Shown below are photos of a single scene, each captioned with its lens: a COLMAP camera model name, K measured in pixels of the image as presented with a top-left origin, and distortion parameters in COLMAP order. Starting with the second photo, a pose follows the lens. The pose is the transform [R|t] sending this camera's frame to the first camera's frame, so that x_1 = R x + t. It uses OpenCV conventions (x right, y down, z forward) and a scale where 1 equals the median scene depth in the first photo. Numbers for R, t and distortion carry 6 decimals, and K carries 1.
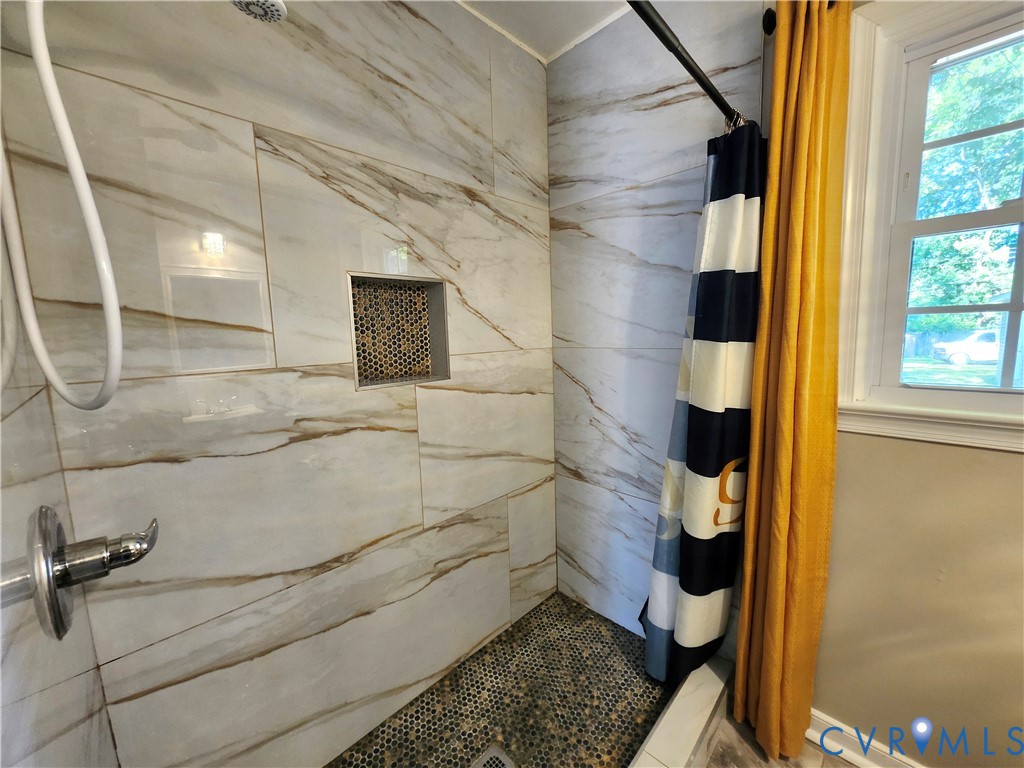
lens RADIAL K [[401.8, 0, 510.8], [0, 401.8, 380.5], [0, 0, 1]] dist [0.000687, -0.001209]
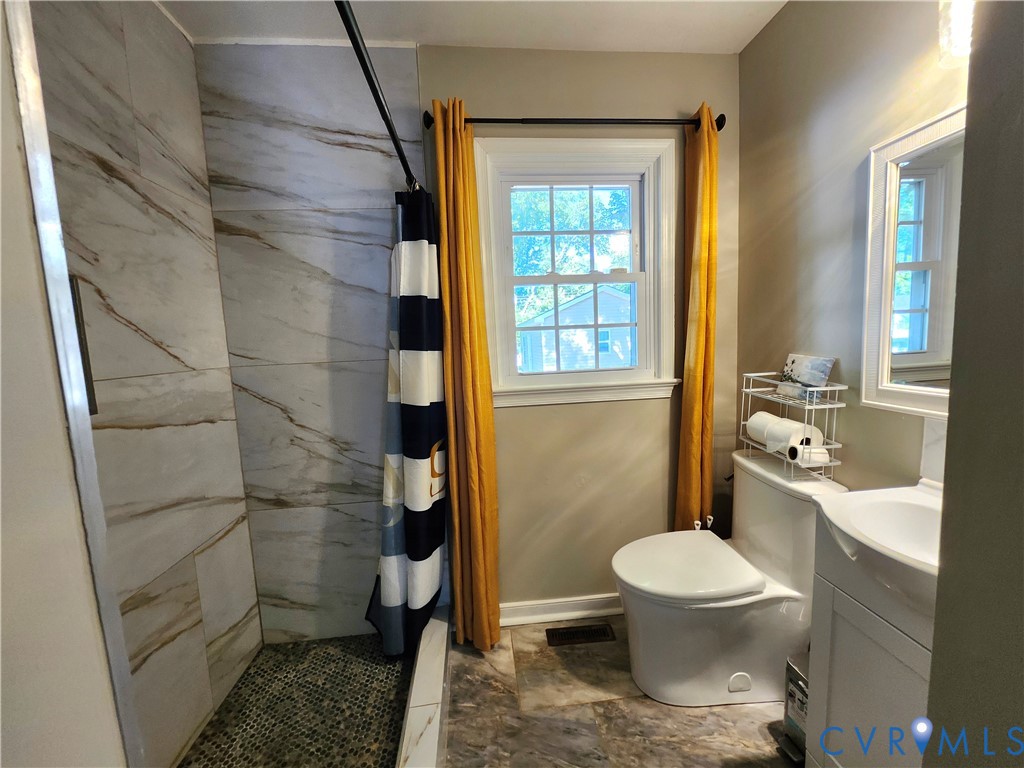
lens RADIAL K [[401.8, 0, 516.2], [0, 401.8, 382.1], [0, 0, 1]] dist [0.000687, -0.001209]
pose [[0.642336, -0.080357, 0.762199, -0.204308], [0.117653, 0.993039, 0.005542, 0.023367], [-0.757339, 0.086115, 0.647319, -0.036683]]
